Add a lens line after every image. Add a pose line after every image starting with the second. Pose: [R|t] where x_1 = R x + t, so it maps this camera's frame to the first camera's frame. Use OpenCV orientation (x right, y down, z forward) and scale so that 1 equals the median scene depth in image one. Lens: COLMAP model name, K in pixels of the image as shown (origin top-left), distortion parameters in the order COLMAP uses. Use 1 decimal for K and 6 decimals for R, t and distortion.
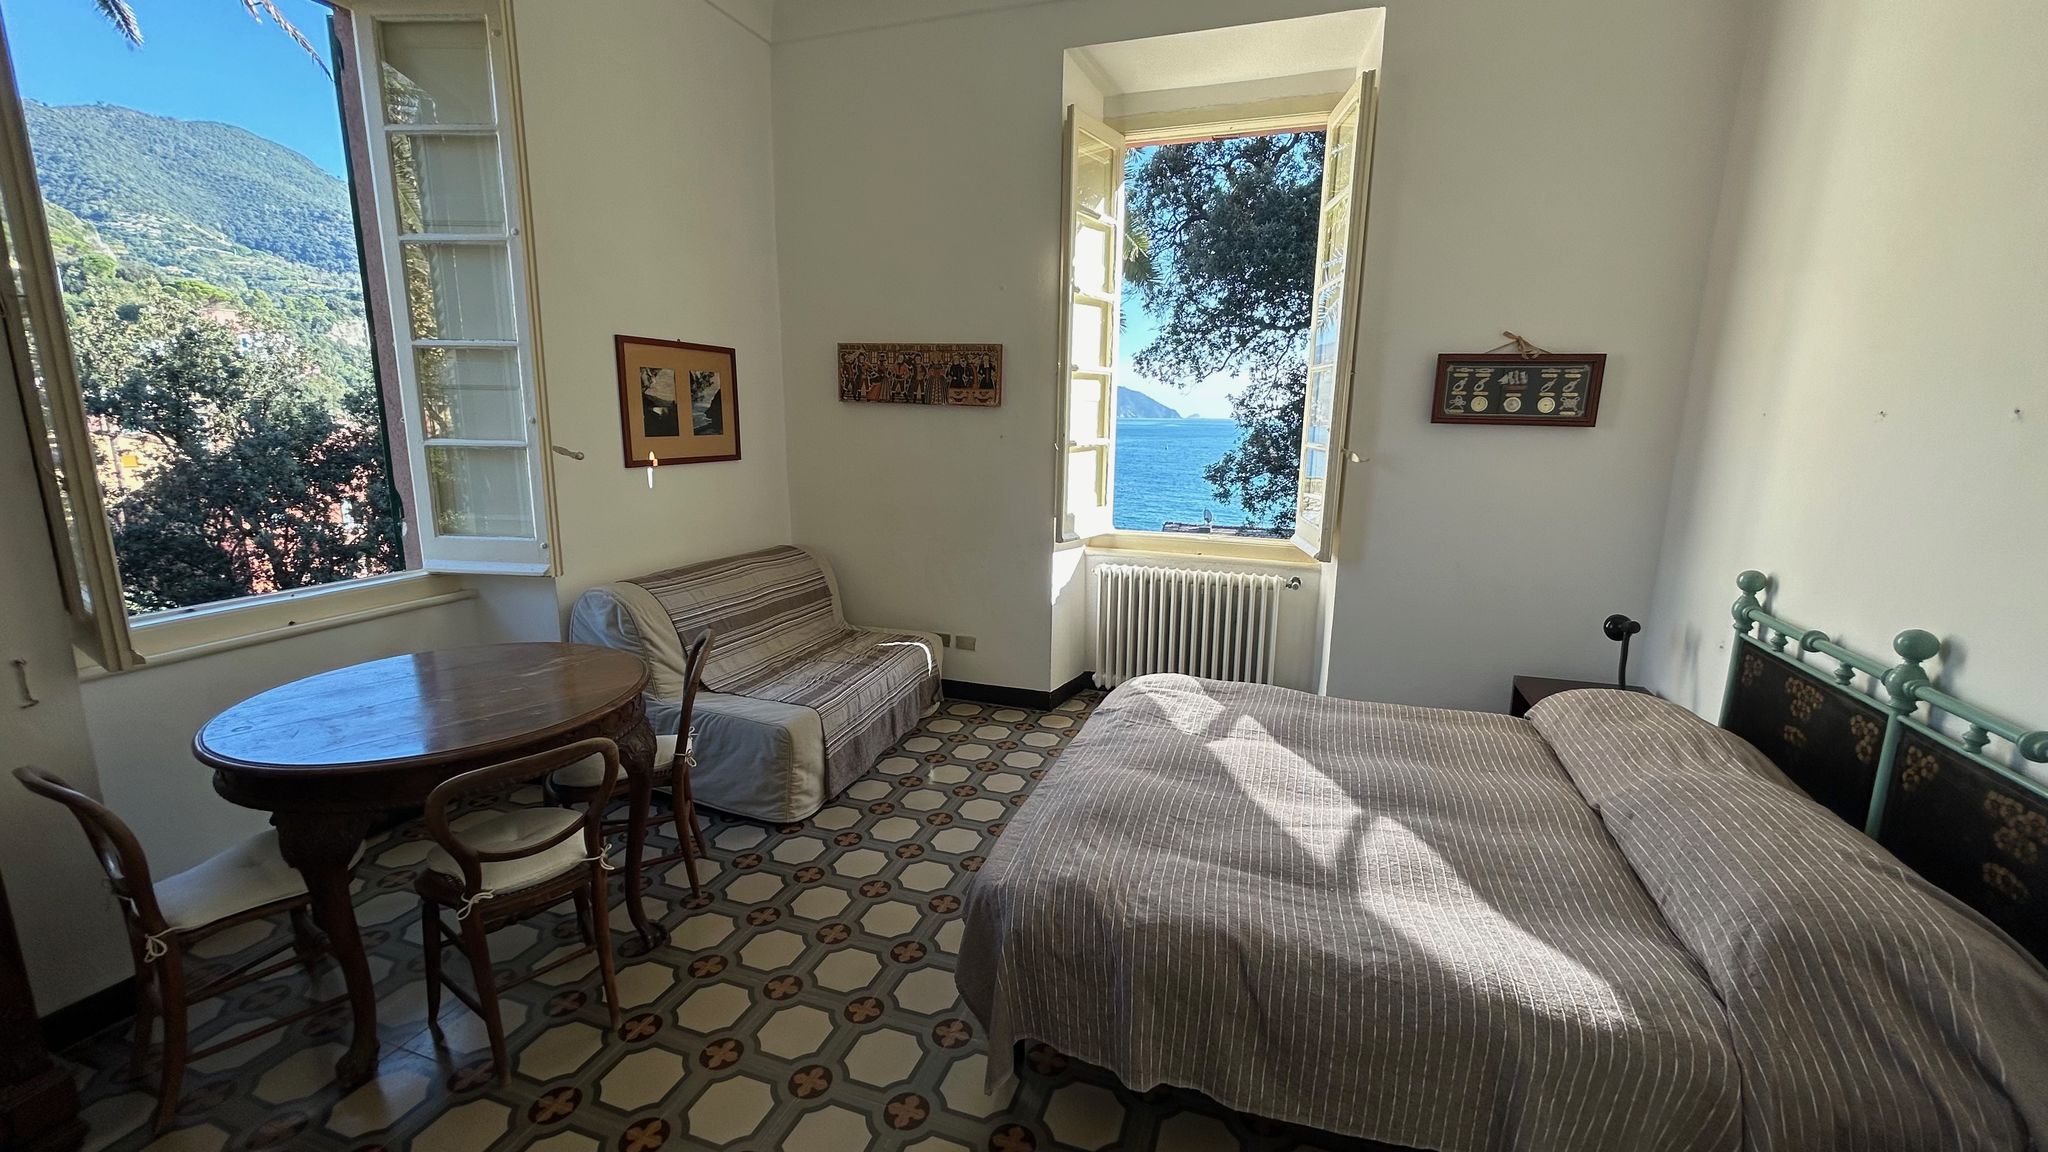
lens RADIAL K [[820.8, 0, 1023.8], [0, 820.8, 572.9], [0, 0, 1]] dist [-0.002127, -0.000520]
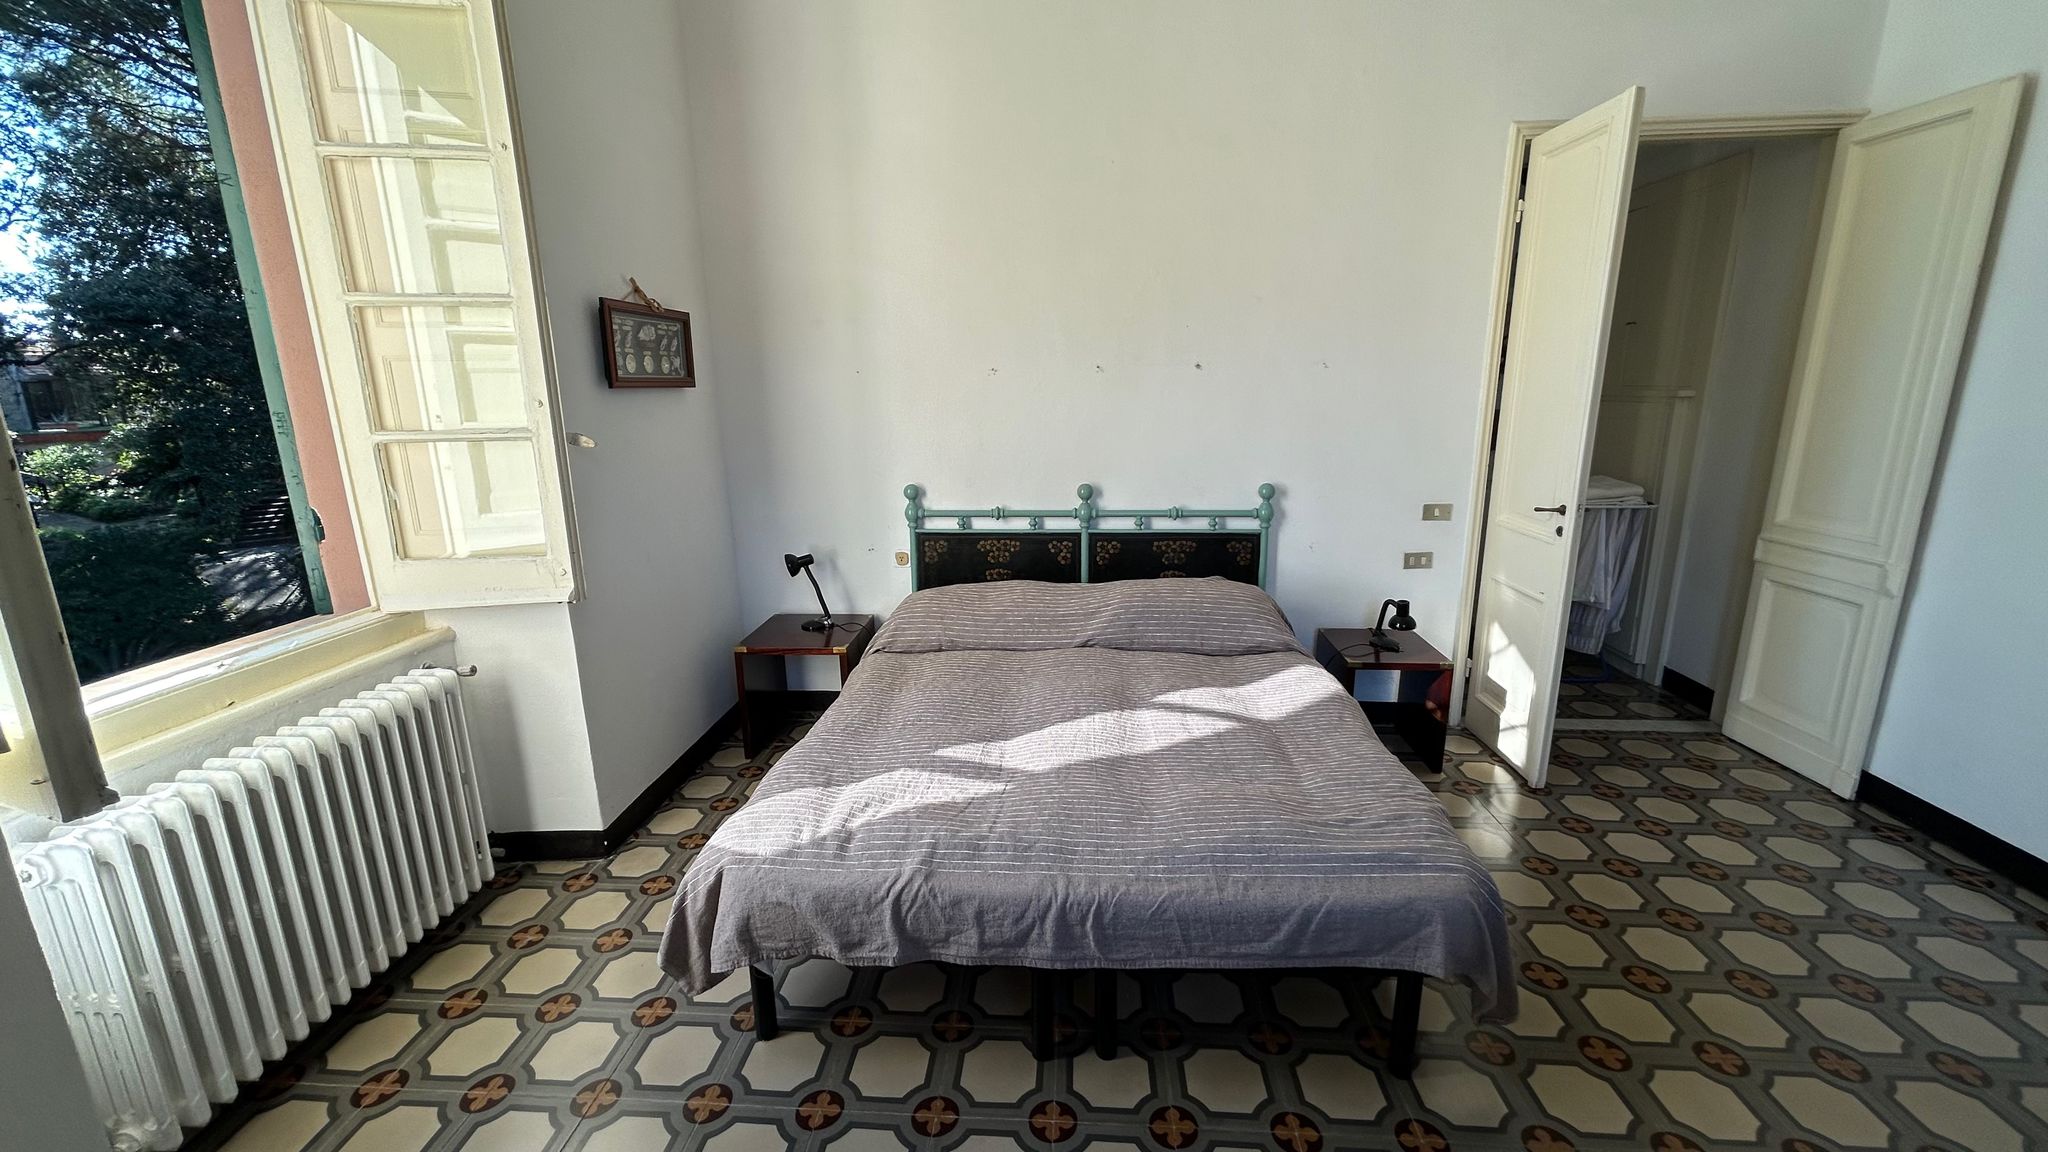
lens RADIAL K [[820.8, 0, 1023.8], [0, 820.8, 572.9], [0, 0, 1]] dist [-0.002127, -0.000520]
pose [[-0.272960, -0.233273, 0.933315, -0.385855], [0.192275, 0.937353, 0.290515, -0.175334], [-0.942615, 0.258752, -0.211007, 0.871491]]
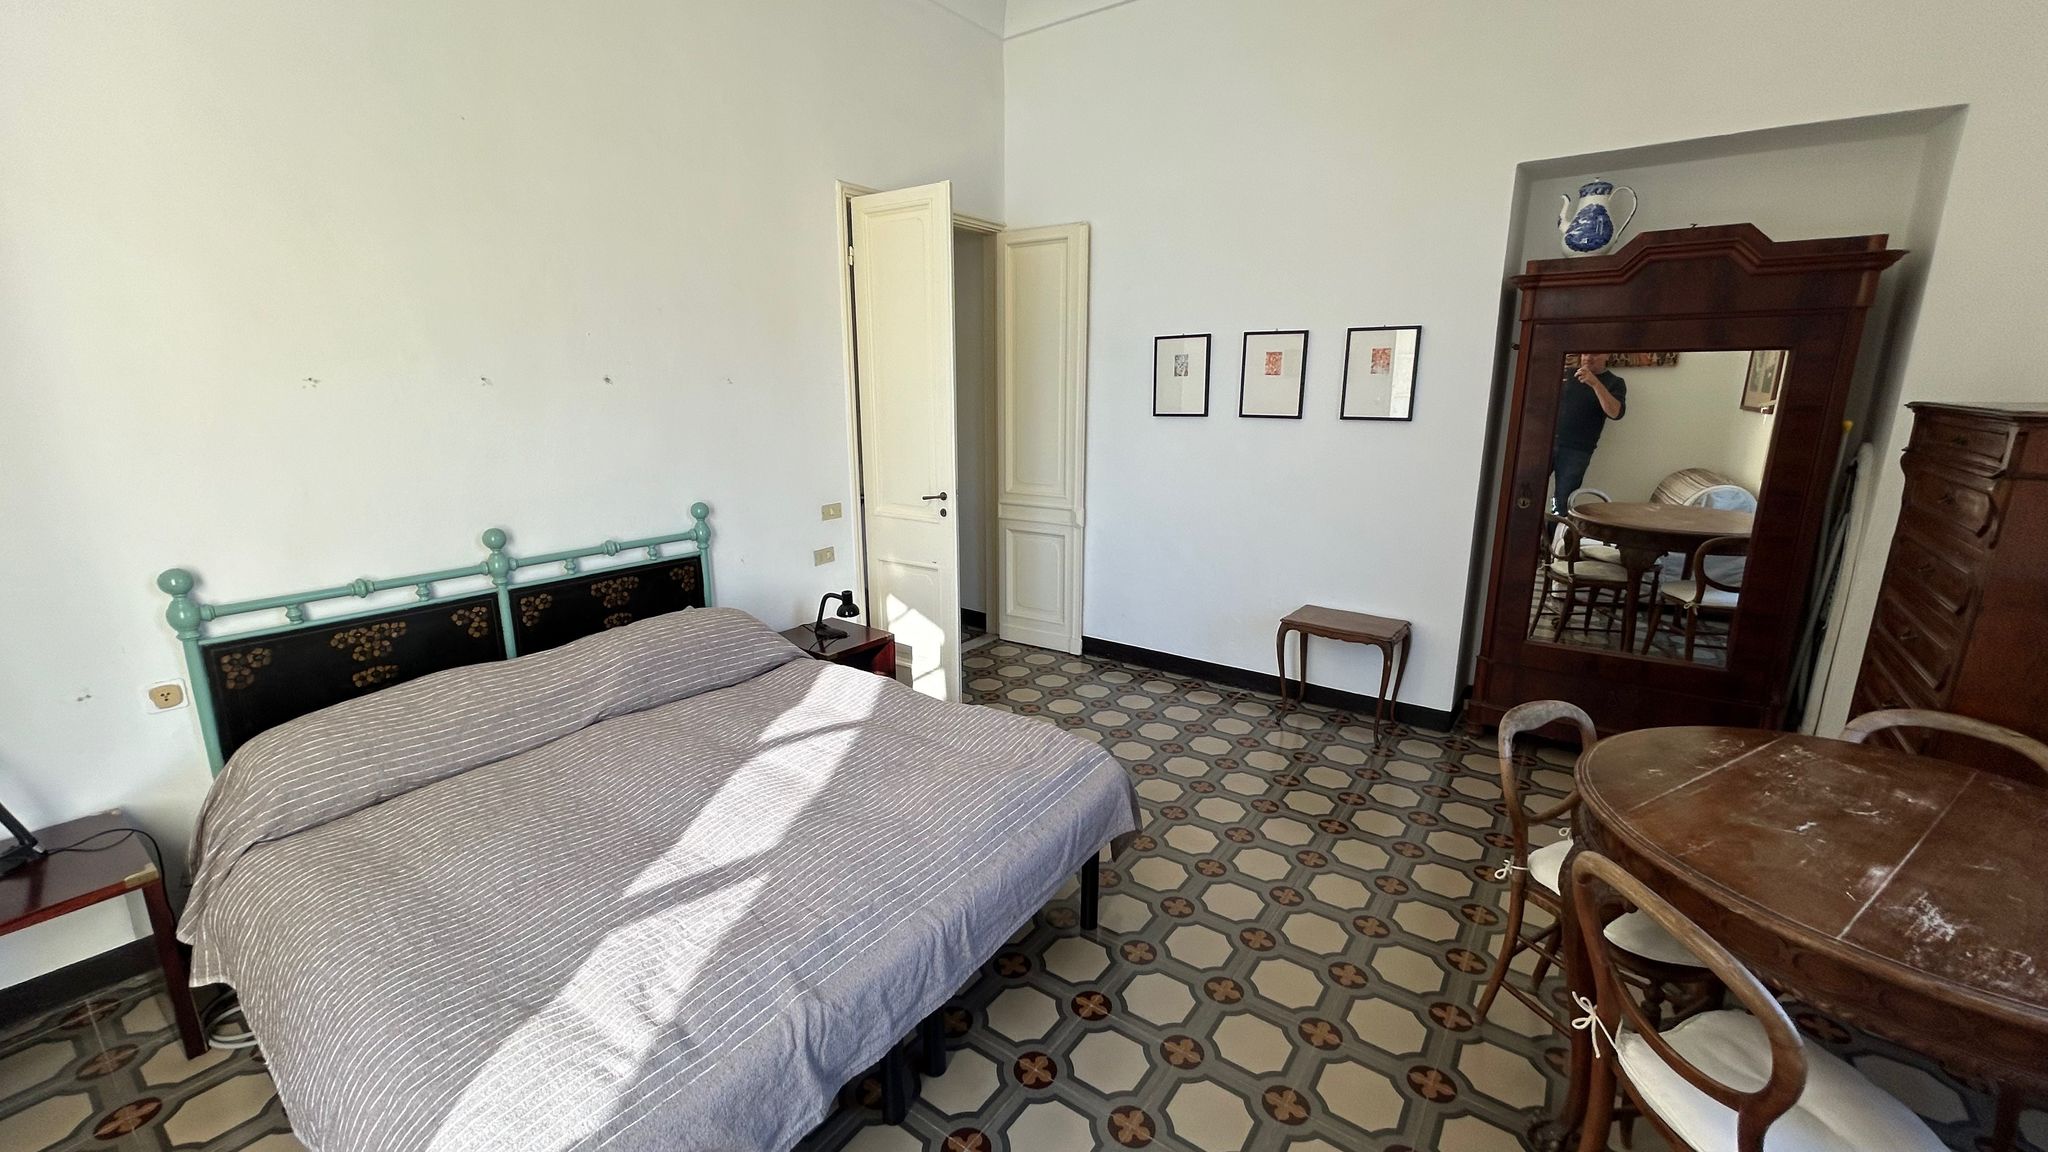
lens RADIAL K [[820.8, 0, 1023.8], [0, 820.8, 572.9], [0, 0, 1]] dist [-0.002127, -0.000520]
pose [[-0.962070, -0.077443, 0.261581, -0.125586], [0.036564, 0.913604, 0.404958, -0.232243], [-0.270343, 0.399162, -0.876119, 1.133322]]
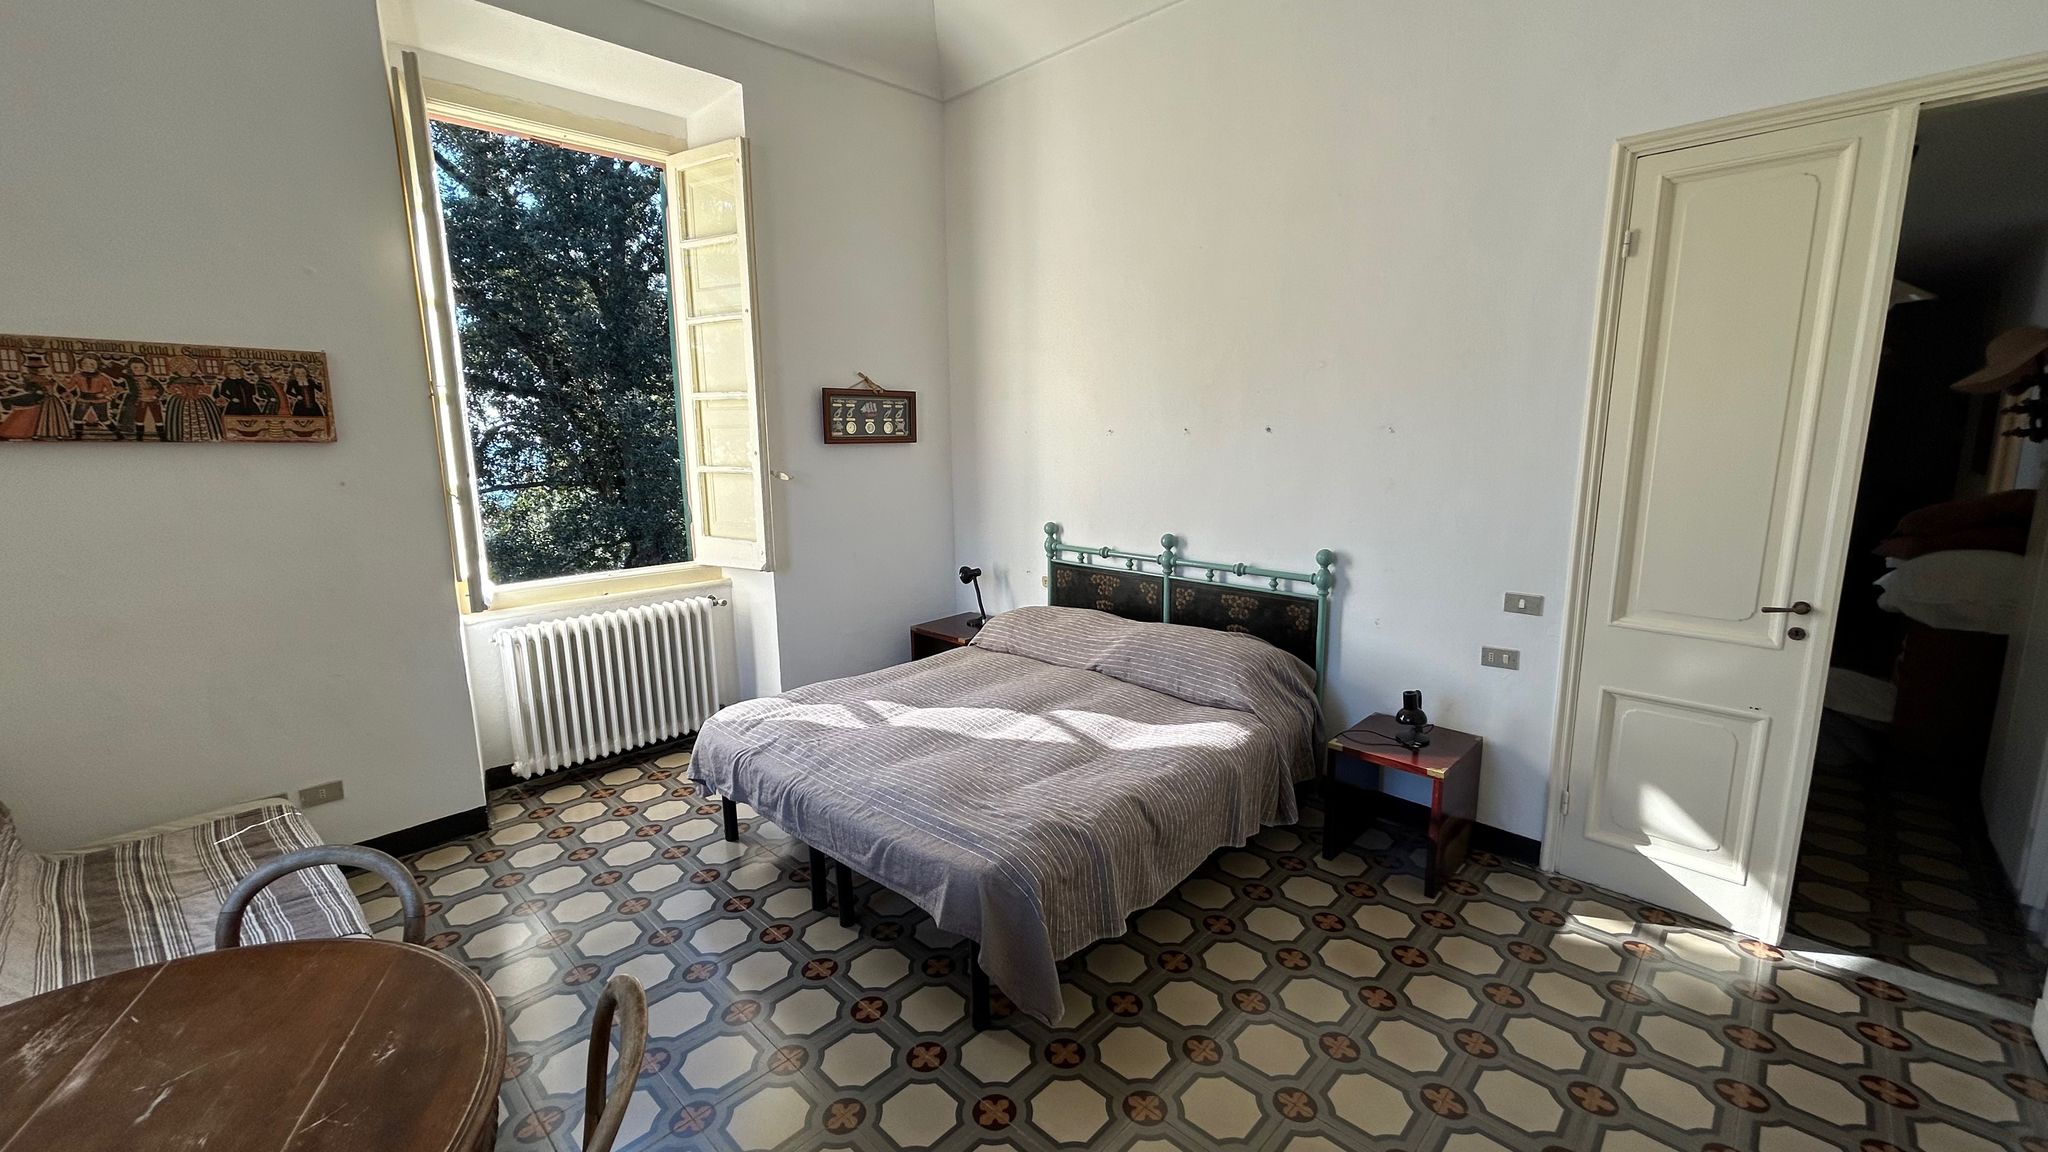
lens RADIAL K [[820.8, 0, 1023.8], [0, 820.8, 572.9], [0, 0, 1]] dist [-0.002127, -0.000520]
pose [[0.411992, -0.176277, 0.893974, -0.532158], [0.189094, 0.976290, 0.105364, -0.069628], [-0.891351, 0.125636, 0.435556, 0.232560]]
